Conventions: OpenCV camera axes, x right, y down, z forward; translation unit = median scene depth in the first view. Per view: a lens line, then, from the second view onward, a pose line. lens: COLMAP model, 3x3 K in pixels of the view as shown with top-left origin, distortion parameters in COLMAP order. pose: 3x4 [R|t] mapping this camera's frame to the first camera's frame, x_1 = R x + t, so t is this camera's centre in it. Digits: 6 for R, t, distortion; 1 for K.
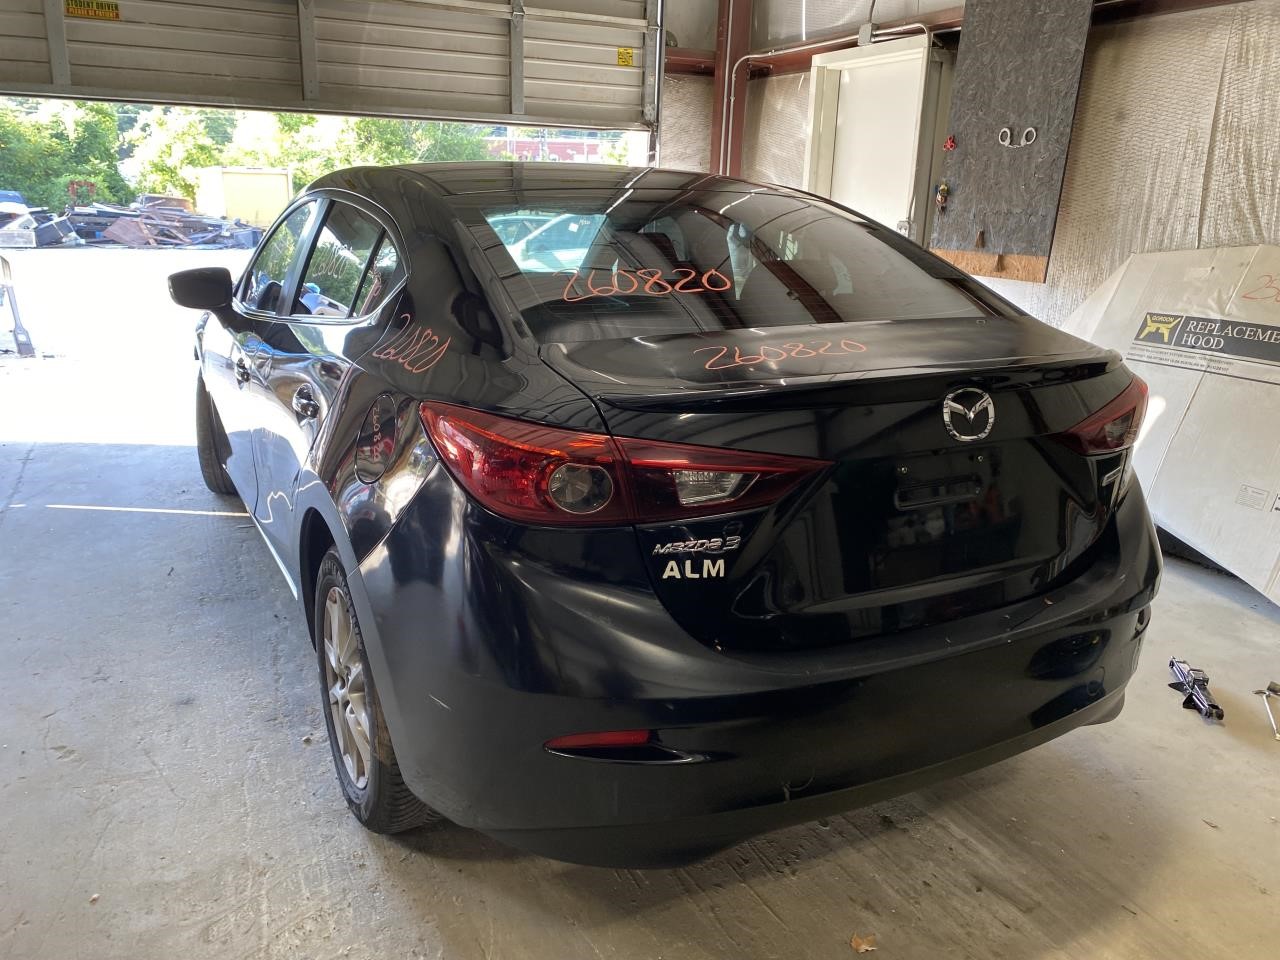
lens RADIAL K [[974.1, 0, 633.0], [0, 974.1, 464.9], [0, 0, 1]] dist [0.006918, -0.001148]
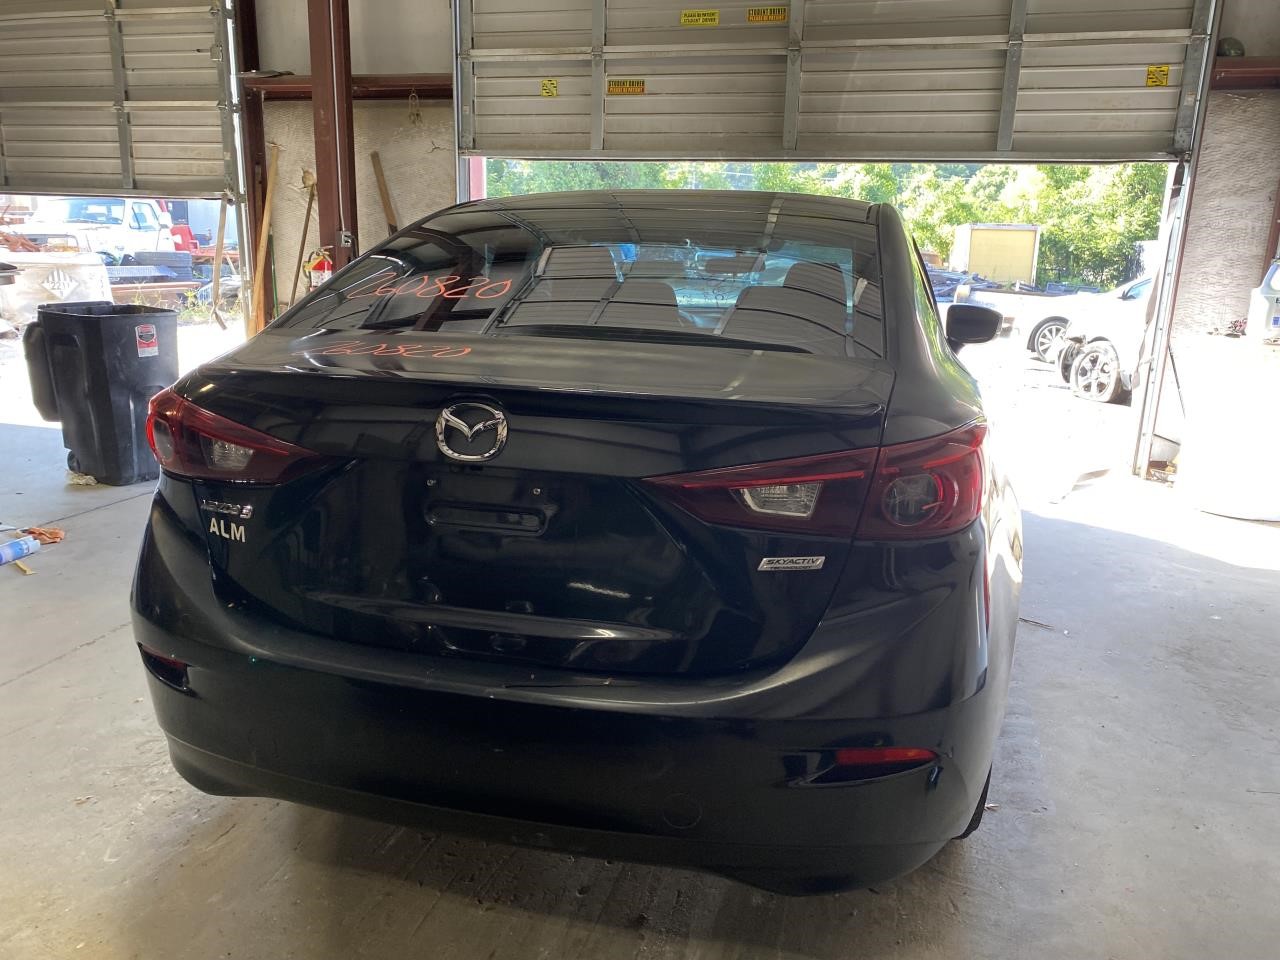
lens RADIAL K [[977.2, 0, 640.0], [0, 977.2, 480.0], [0, 0, 1]] dist [0.006429, -0.002055]
pose [[0.748882, 0.155291, -0.644253, 0.259919], [-0.181630, 0.983028, 0.025821, -0.014693], [0.637328, 0.097679, 0.764377, 0.100741]]
